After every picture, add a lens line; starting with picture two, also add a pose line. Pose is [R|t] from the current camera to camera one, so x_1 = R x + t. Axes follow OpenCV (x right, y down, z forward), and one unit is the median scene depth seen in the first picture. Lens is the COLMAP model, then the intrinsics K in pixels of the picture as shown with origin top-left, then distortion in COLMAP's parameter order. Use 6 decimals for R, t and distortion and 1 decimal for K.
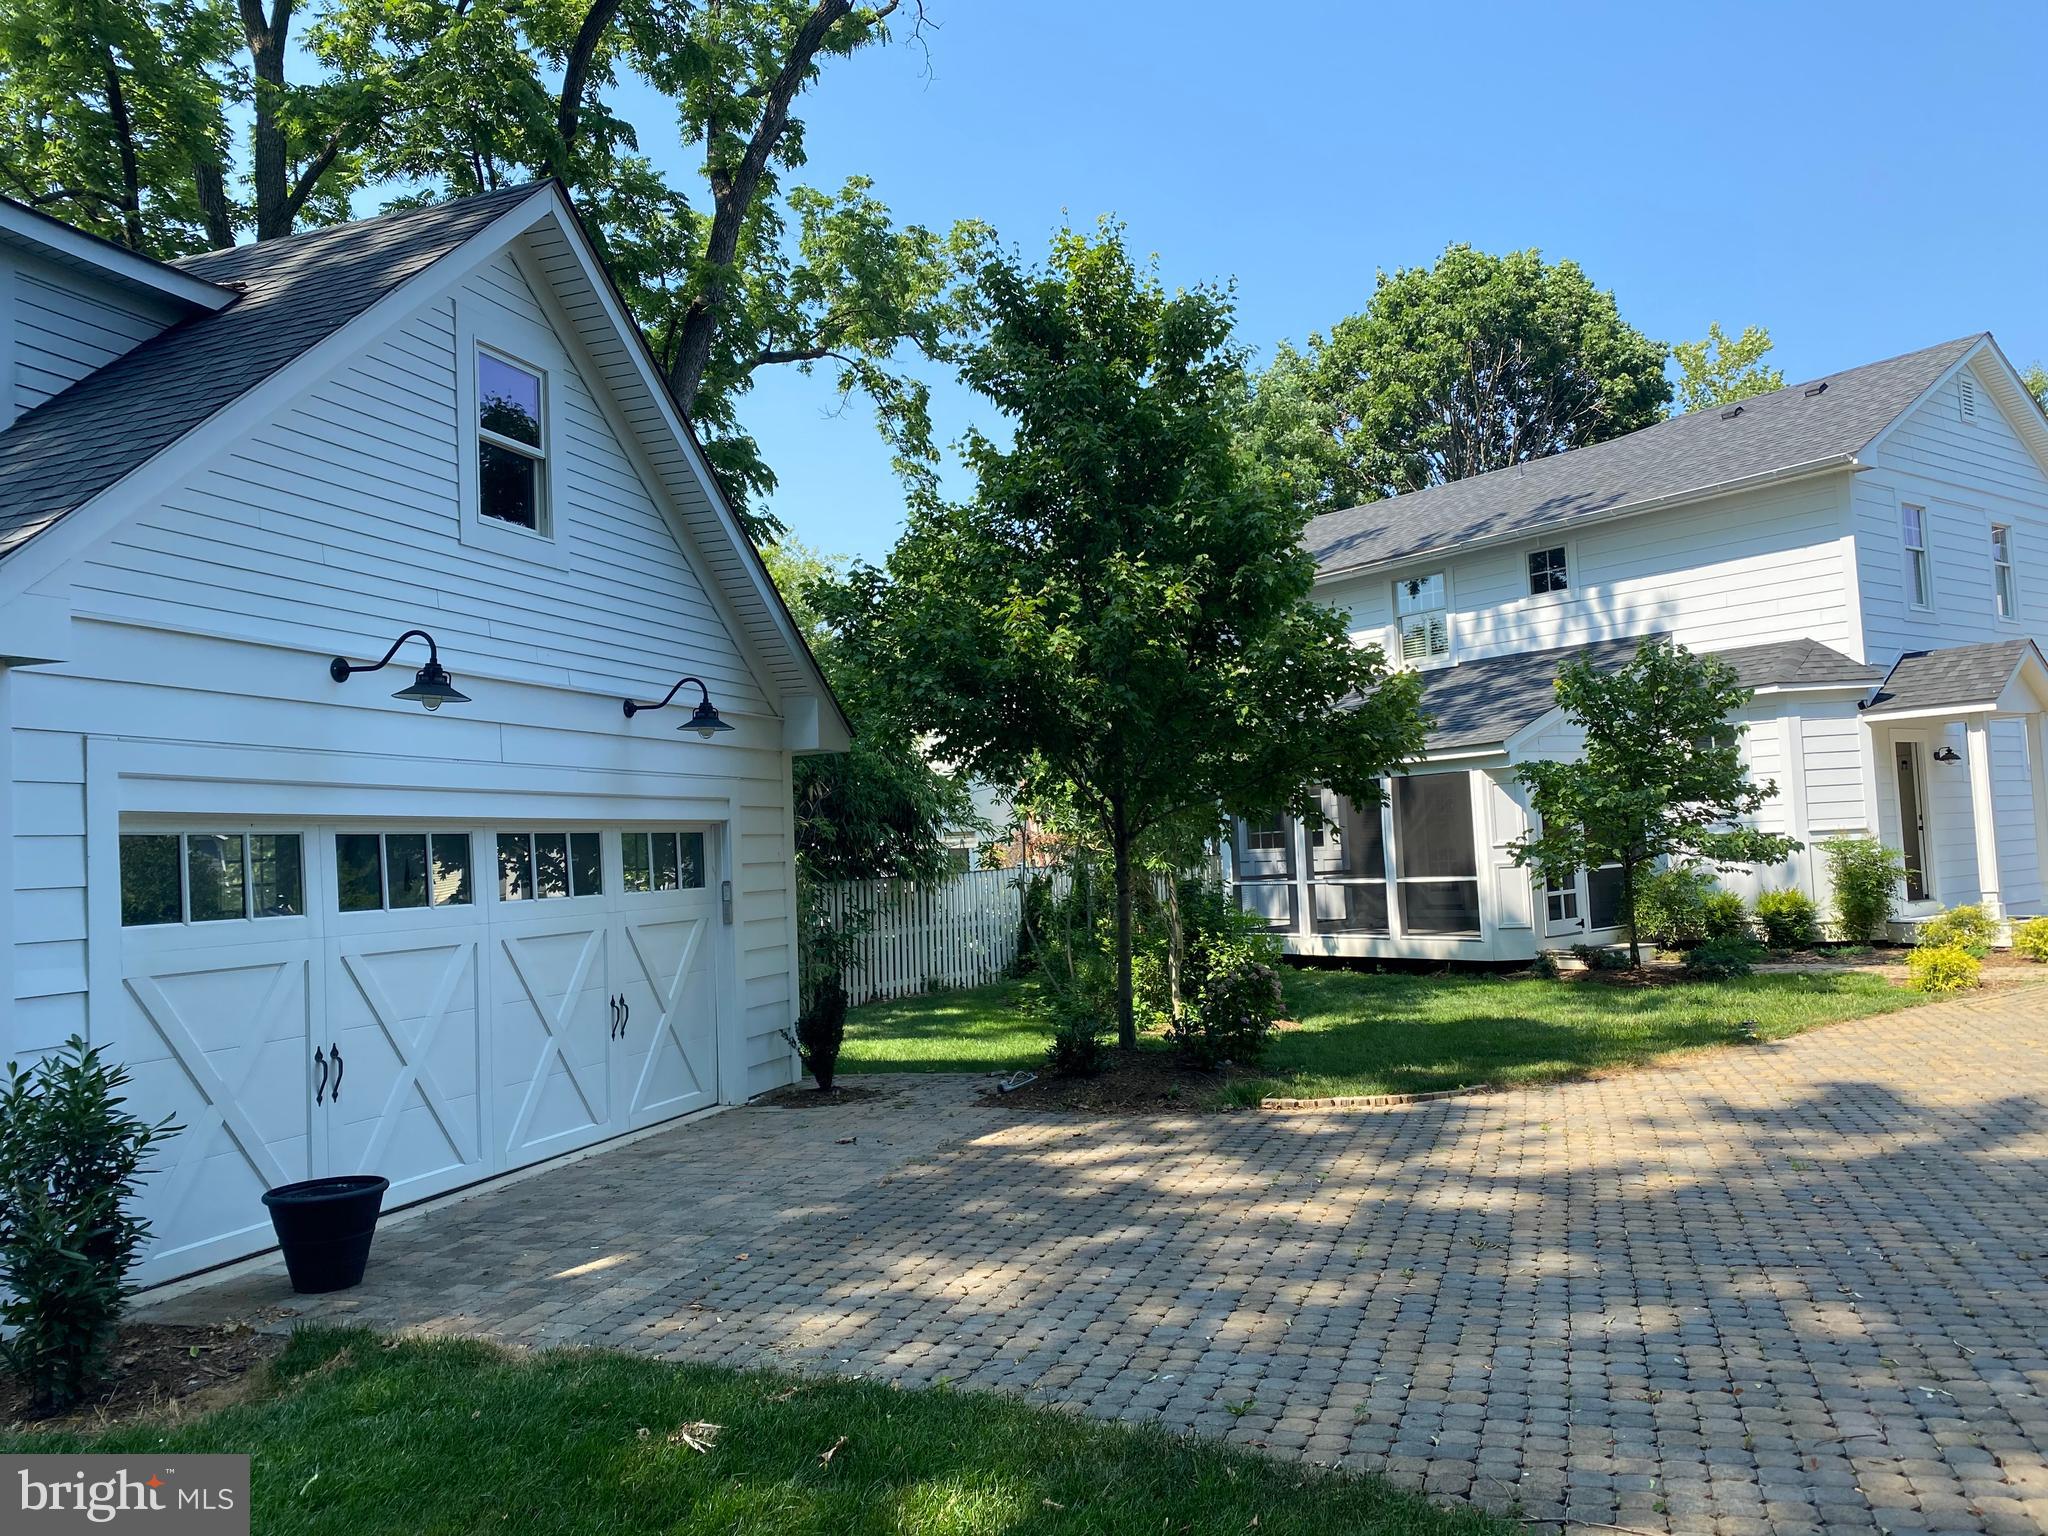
lens RADIAL K [[1549.0, 0, 1022.8], [0, 1549.0, 802.4], [0, 0, 1]] dist [-0.007281, -0.001253]
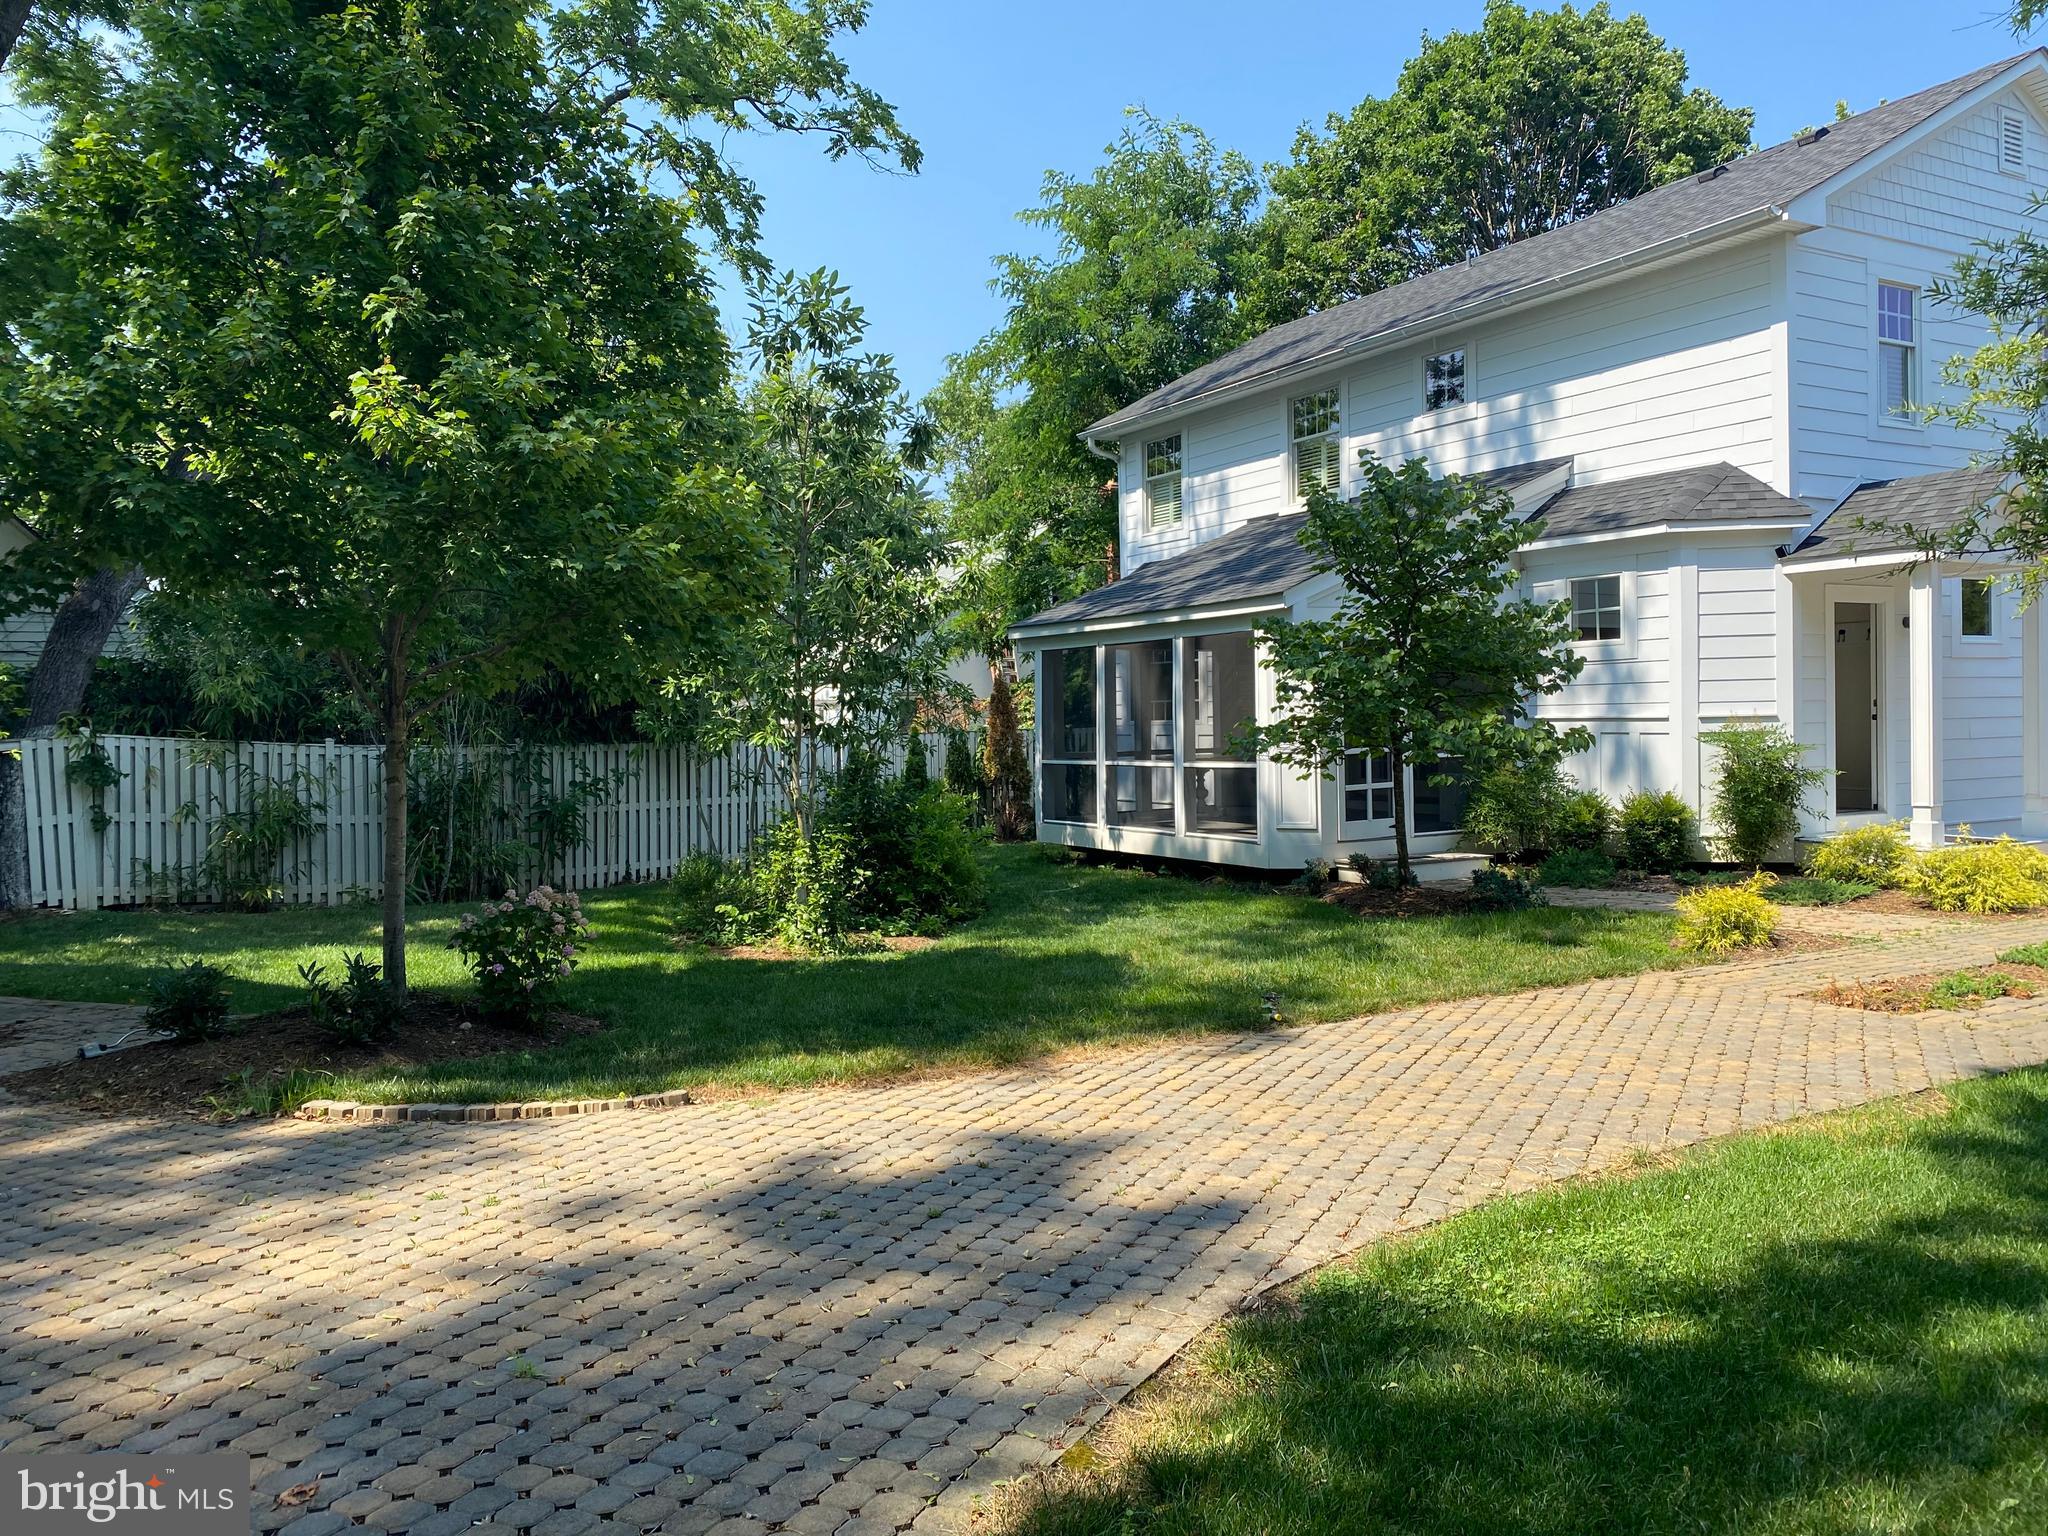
lens RADIAL K [[1569.3, 0, 1024.0], [0, 1569.3, 768.0], [0, 0, 1]] dist [0.077275, -0.064340]
pose [[0.993933, 0.031336, -0.105426, 0.259298], [-0.024175, 0.997356, 0.068526, -0.002031], [0.107294, -0.065562, 0.992063, 0.182522]]
